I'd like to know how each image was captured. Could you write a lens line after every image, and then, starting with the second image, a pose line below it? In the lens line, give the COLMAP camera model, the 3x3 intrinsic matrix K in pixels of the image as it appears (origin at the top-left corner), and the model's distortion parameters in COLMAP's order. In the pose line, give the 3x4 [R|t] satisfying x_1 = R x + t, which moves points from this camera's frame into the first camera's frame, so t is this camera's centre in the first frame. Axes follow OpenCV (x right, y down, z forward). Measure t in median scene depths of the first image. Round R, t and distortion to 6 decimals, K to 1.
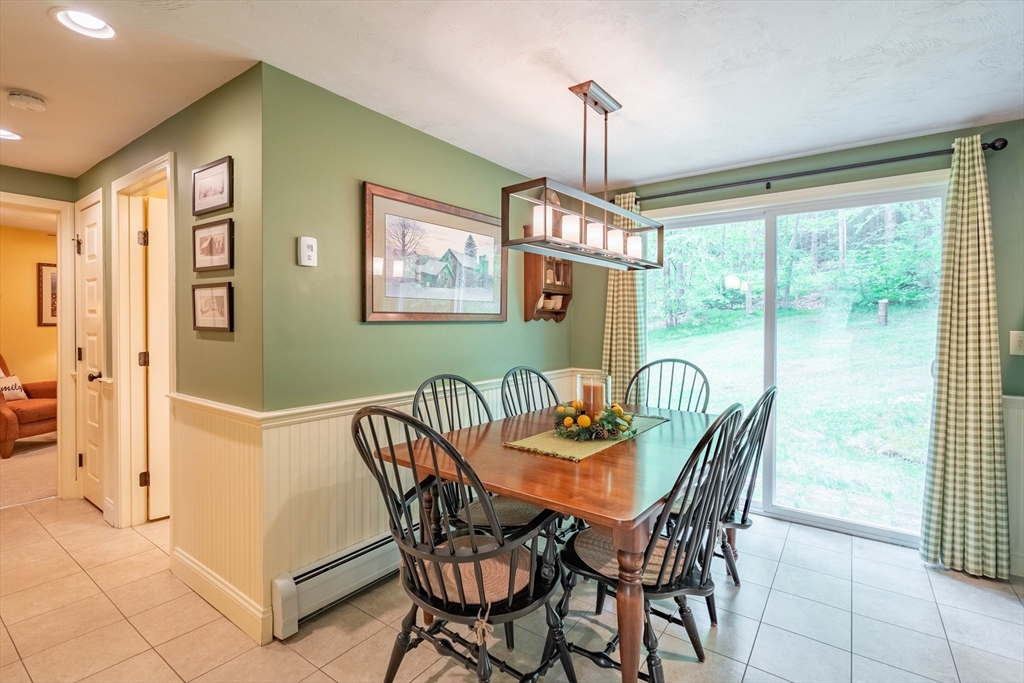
lens RADIAL K [[479.9, 0, 510.3], [0, 479.9, 333.2], [0, 0, 1]] dist [-0.003088, -0.000852]
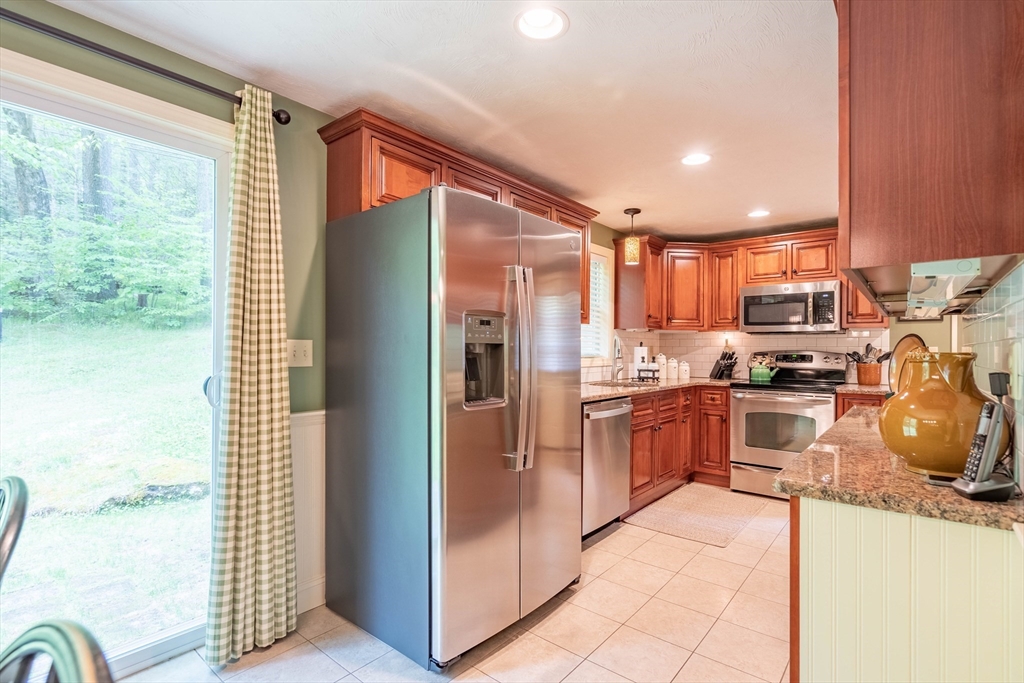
lens RADIAL K [[479.9, 0, 518.6], [0, 479.9, 347.6], [0, 0, 1]] dist [-0.003088, -0.000852]
pose [[0.036961, 0.000564, 0.999317, 0.174238], [0.013125, 0.999913, -0.001050, 0.014902], [-0.999231, 0.013155, 0.036951, 0.502106]]
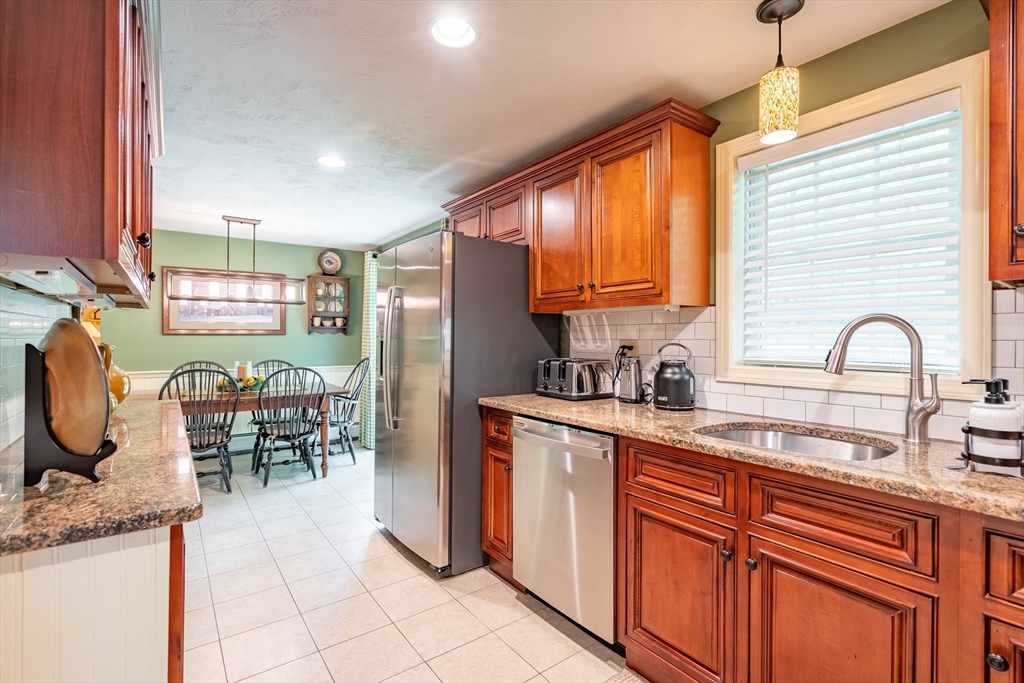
lens RADIAL K [[479.9, 0, 515.6], [0, 479.9, 337.4], [0, 0, 1]] dist [-0.003088, -0.000852]
pose [[0.955824, 0.001940, -0.293934, 1.597058], [-0.007879, 0.999788, -0.019023, 0.017554], [0.293834, 0.020498, 0.955637, -0.489685]]
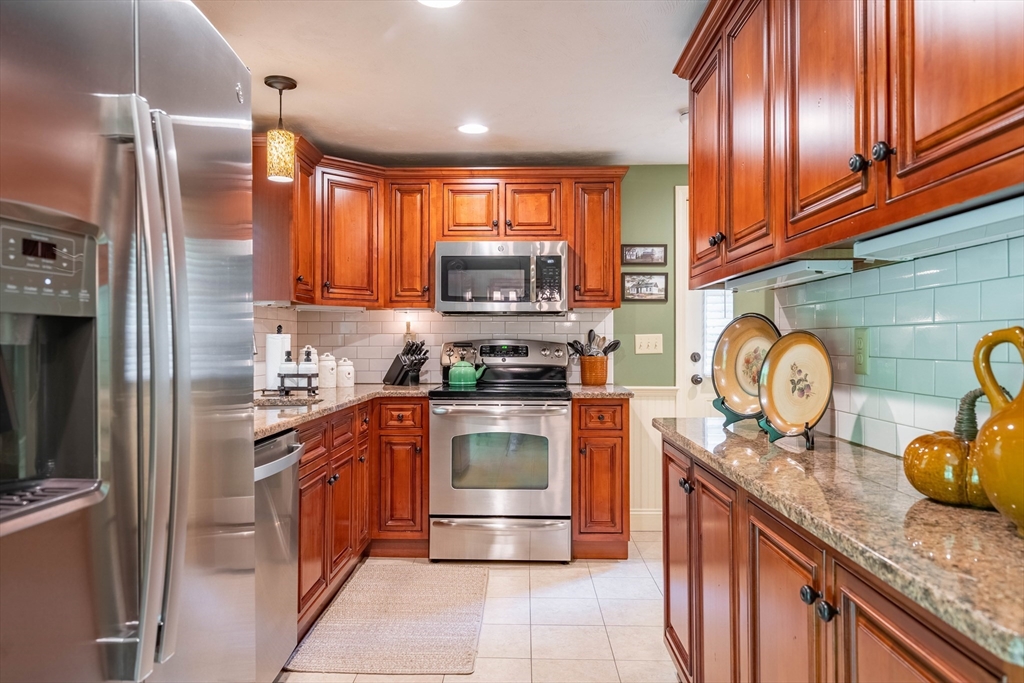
lens RADIAL K [[715.2, 0, 515.6], [0, 715.2, 337.6], [0, 0, 1]] dist [0.000978, -0.002474]
pose [[-0.587164, 0.000207, 0.809468, 0.484929], [0.011935, 0.999893, 0.008402, 0.017745], [-0.809380, 0.014594, -0.587104, 0.594704]]
